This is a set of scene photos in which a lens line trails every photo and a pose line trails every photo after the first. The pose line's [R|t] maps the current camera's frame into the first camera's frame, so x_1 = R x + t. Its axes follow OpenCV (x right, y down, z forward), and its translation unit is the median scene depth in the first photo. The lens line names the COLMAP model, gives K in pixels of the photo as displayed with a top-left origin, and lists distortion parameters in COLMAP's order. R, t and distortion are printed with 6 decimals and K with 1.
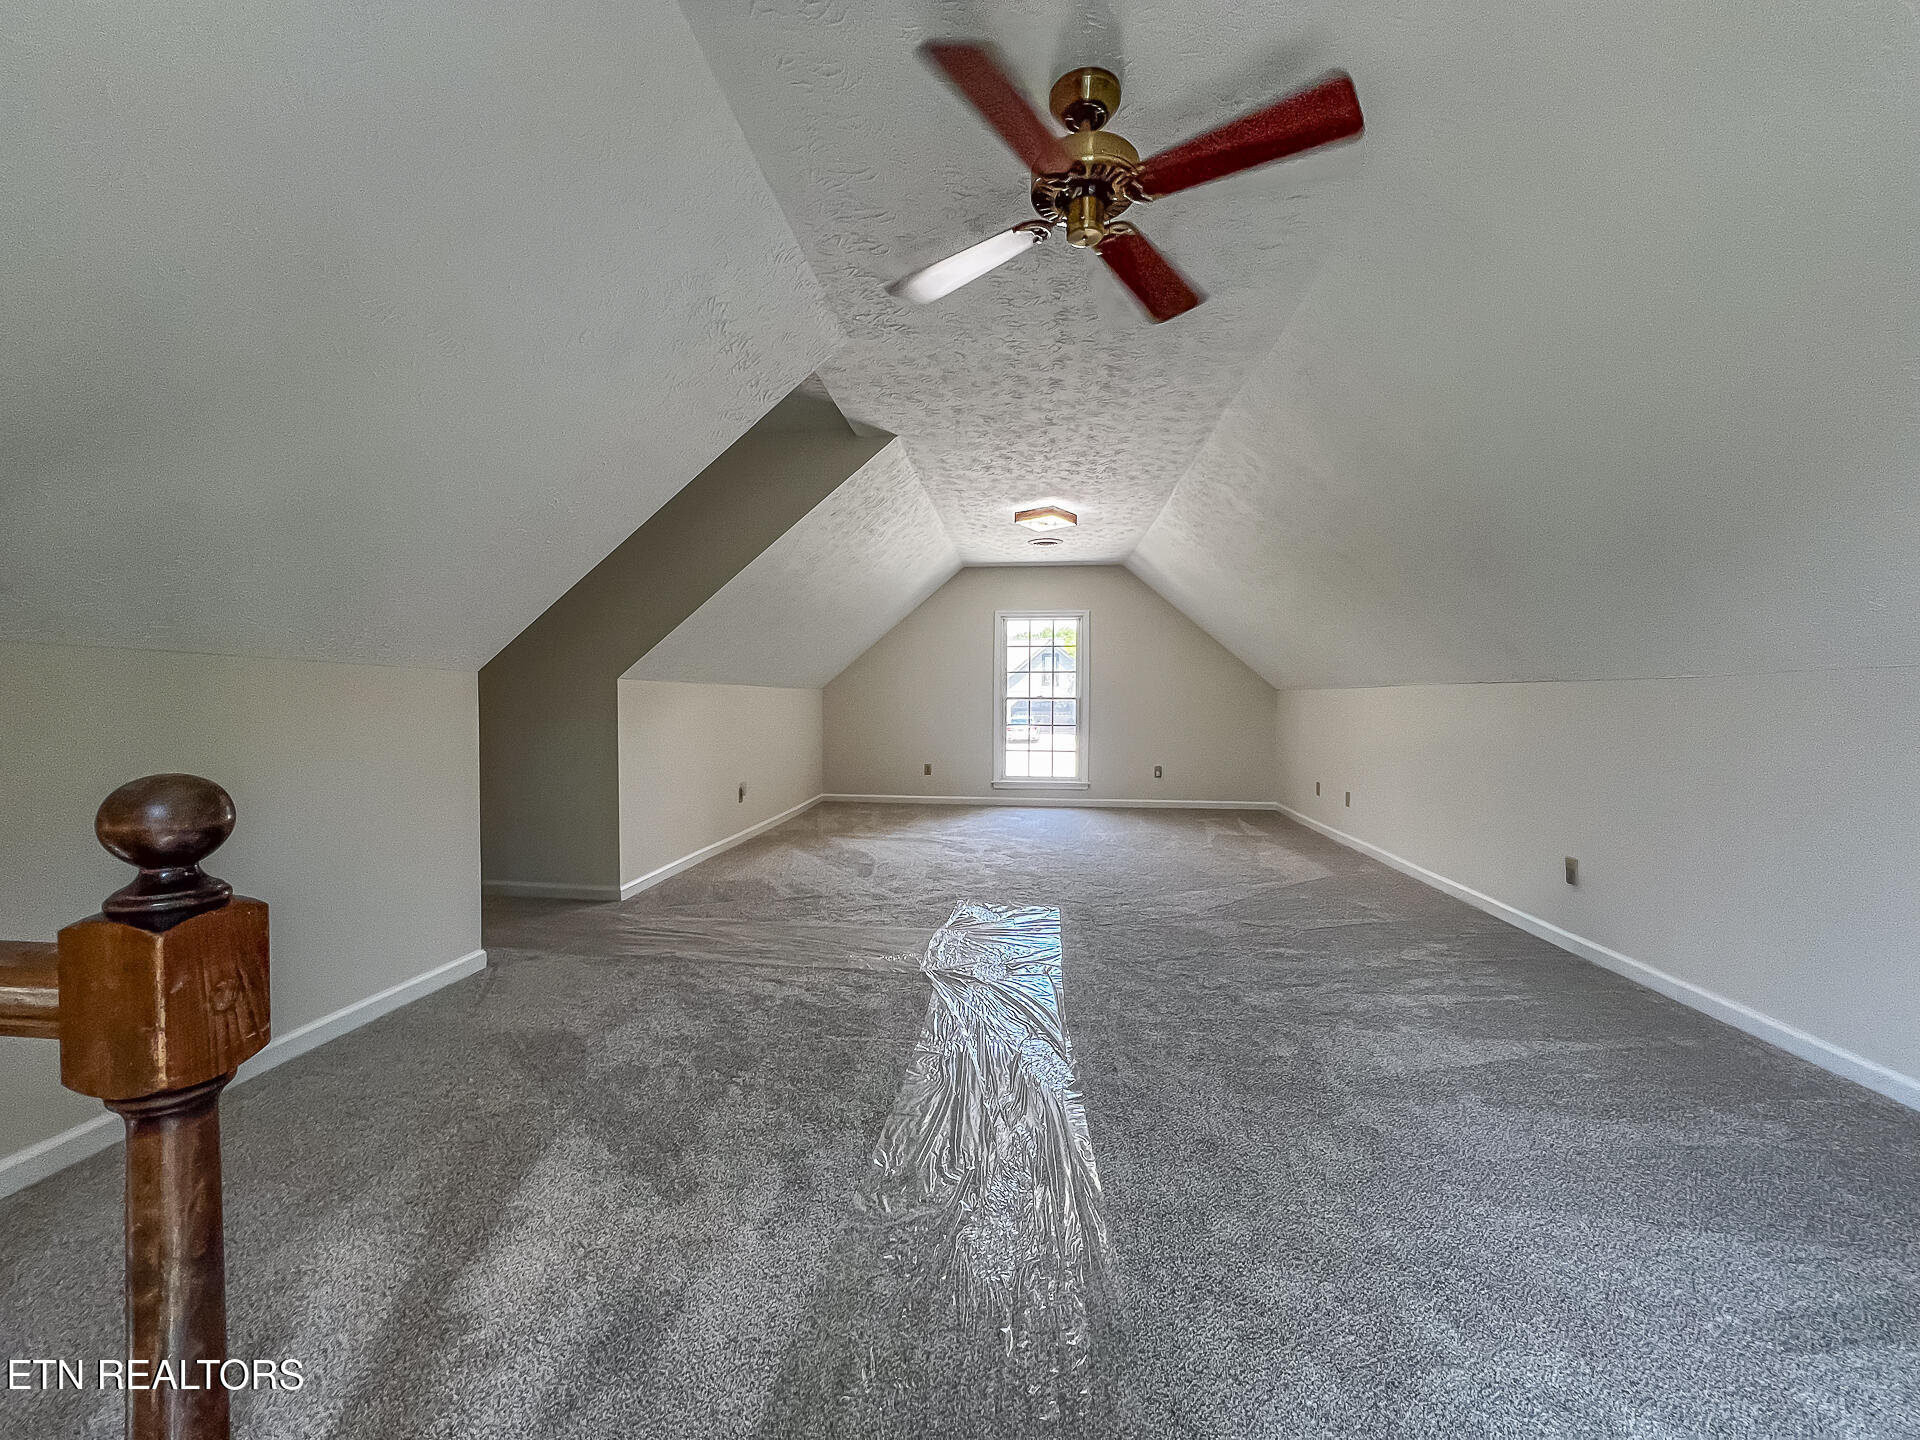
lens RADIAL K [[769.4, 0, 951.5], [0, 769.4, 715.3], [0, 0, 1]] dist [-0.001552, -0.000349]
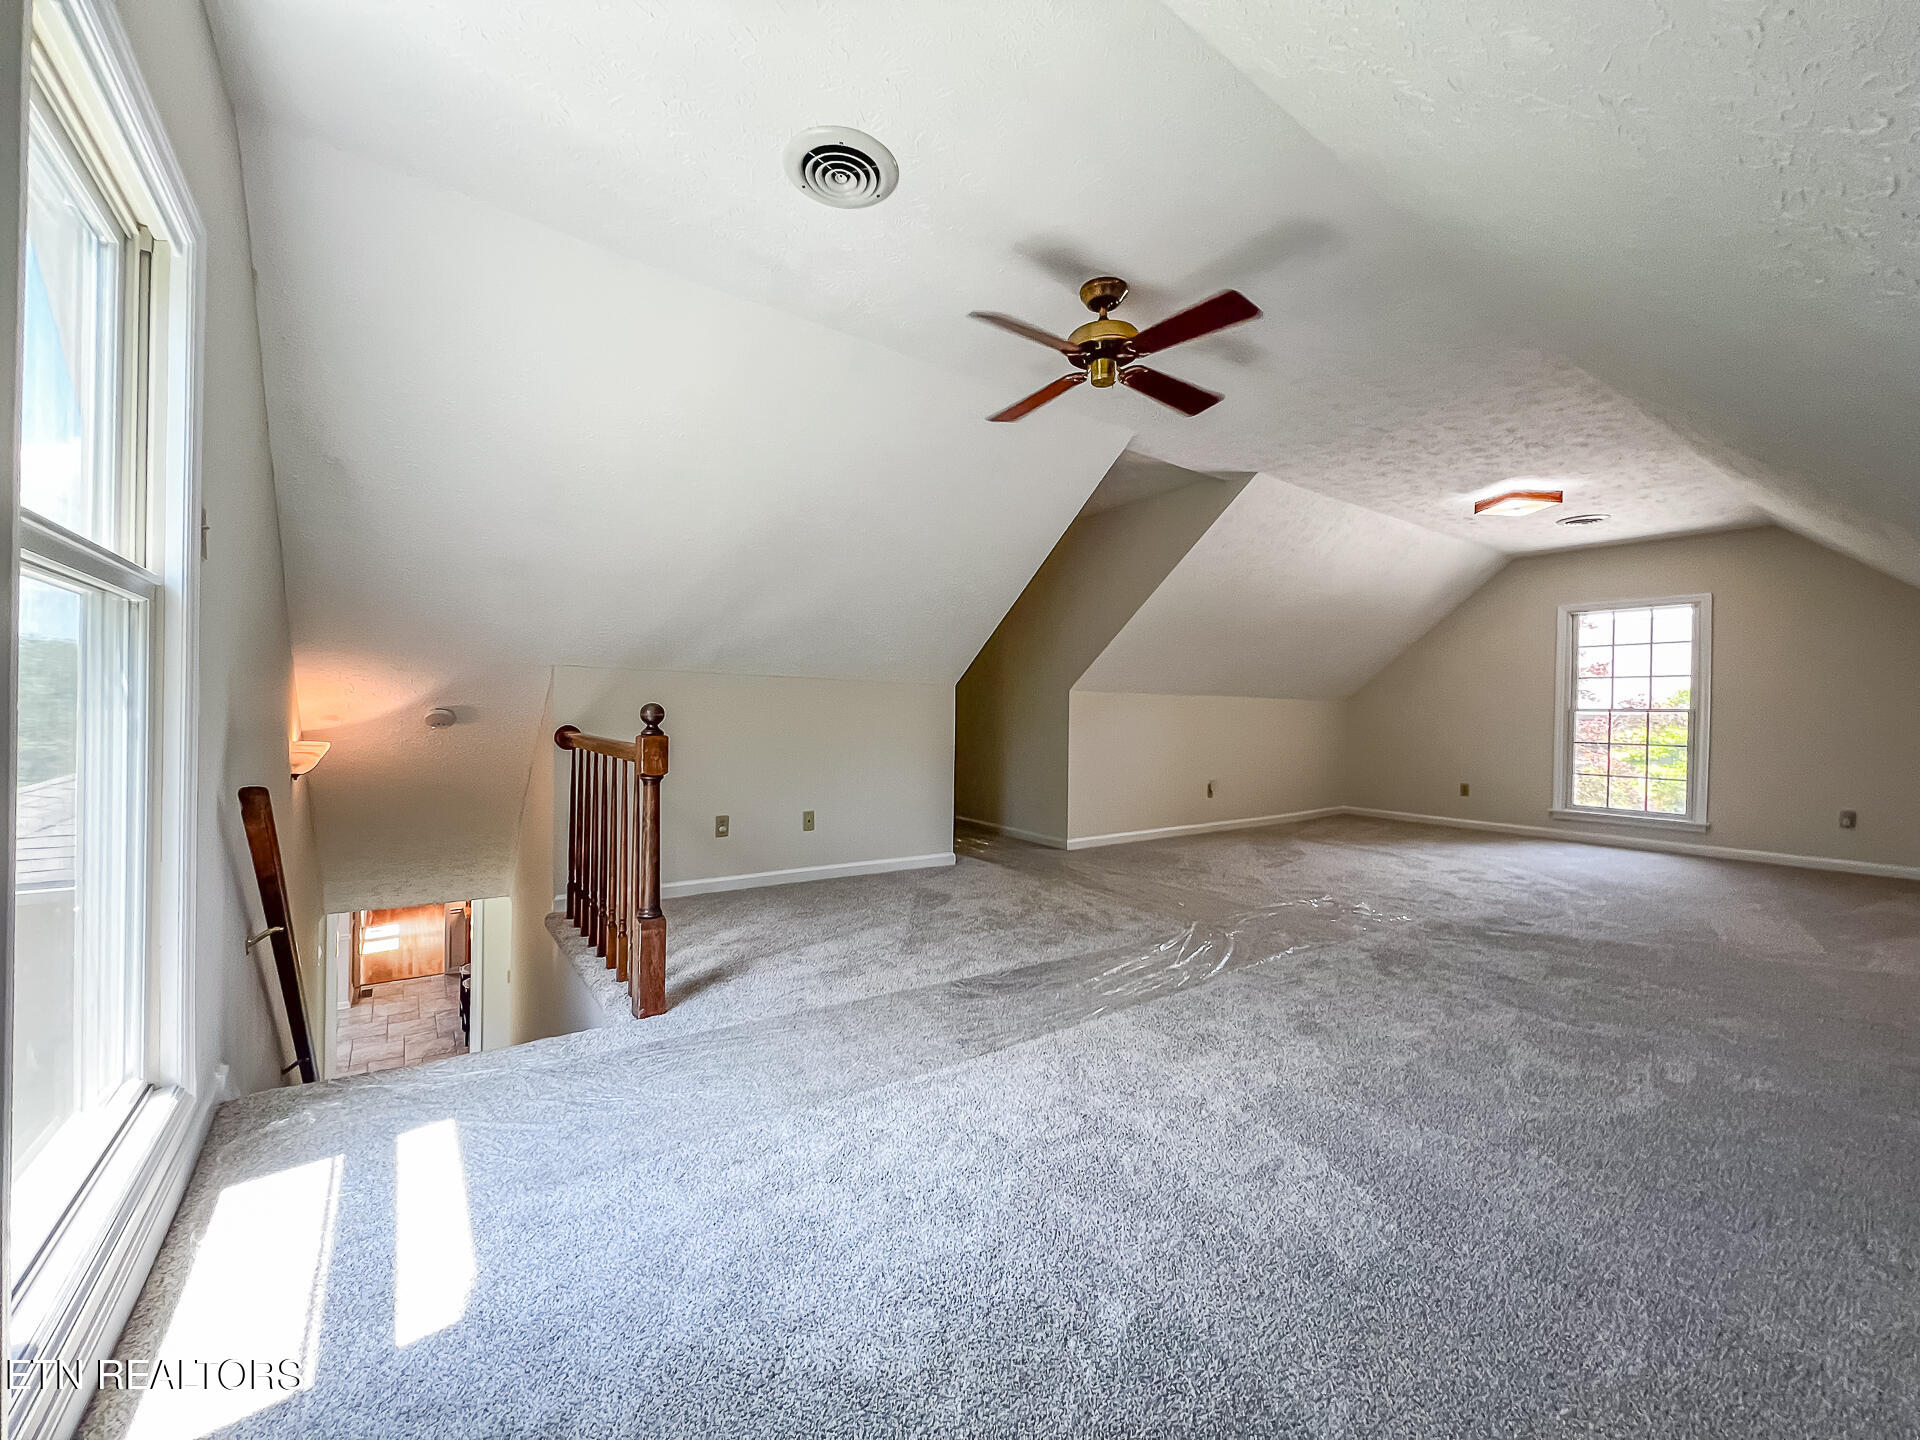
lens RADIAL K [[769.4, 0, 951.5], [0, 769.4, 715.3], [0, 0, 1]] dist [-0.001552, -0.000349]
pose [[0.667450, 0.007023, -0.744622, 0.459080], [-0.025856, 0.999571, -0.013748, 0.022571], [0.744206, 0.028429, 0.667345, -0.085526]]
